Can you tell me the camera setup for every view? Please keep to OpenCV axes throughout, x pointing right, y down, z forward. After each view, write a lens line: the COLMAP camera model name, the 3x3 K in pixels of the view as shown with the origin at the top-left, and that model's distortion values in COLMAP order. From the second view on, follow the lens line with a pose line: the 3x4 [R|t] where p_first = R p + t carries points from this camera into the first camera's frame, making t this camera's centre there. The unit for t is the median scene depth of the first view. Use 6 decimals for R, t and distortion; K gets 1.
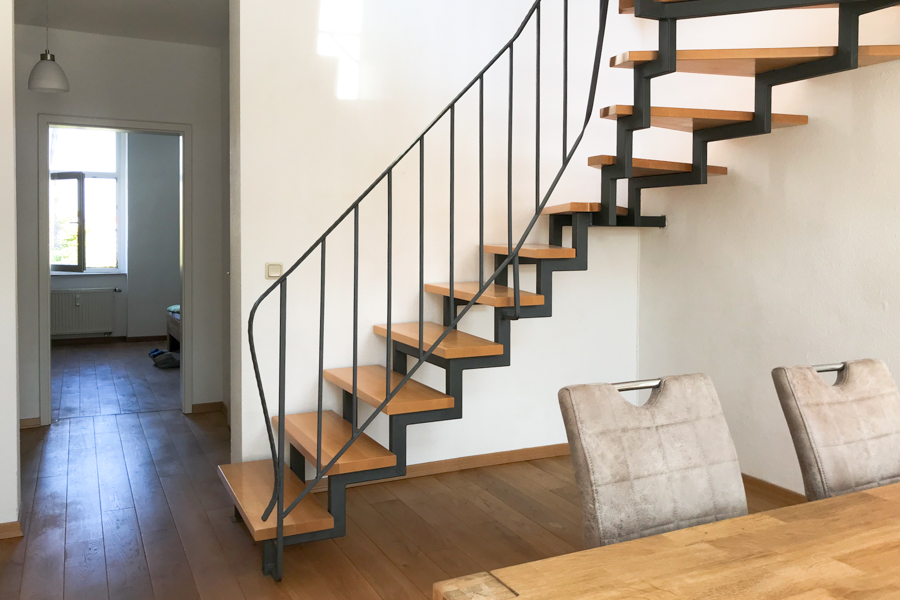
lens RADIAL K [[748.5, 0, 448.5], [0, 748.5, 282.8], [0, 0, 1]] dist [-0.000753, -0.001091]
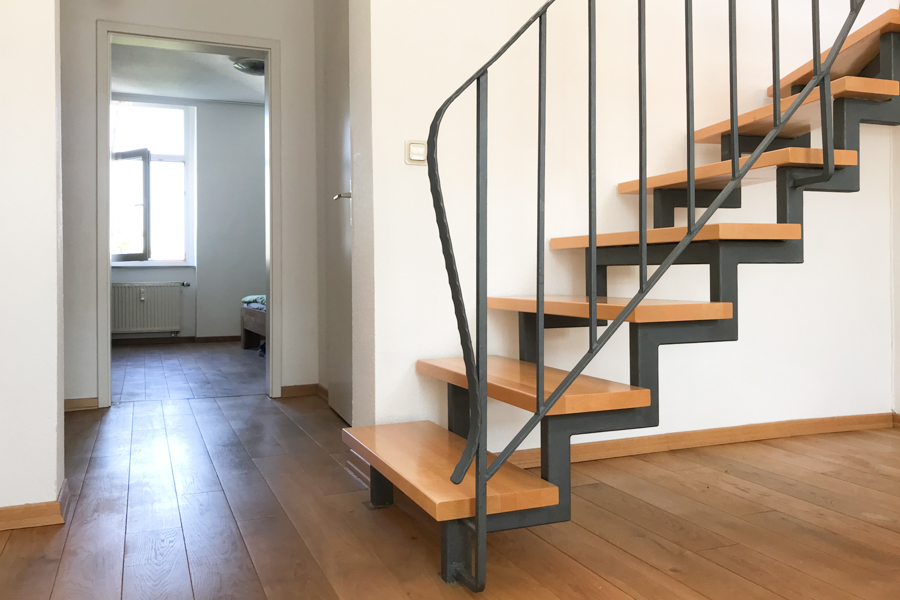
lens RADIAL K [[756.2, 0, 450.0], [0, 756.2, 300.0], [0, 0, 1]] dist [-0.037187, 0.082664]
pose [[0.997370, -0.012237, -0.071442, -0.148935], [0.010134, 0.999507, -0.029713, 0.138410], [0.071770, 0.028911, 0.997002, 0.296460]]
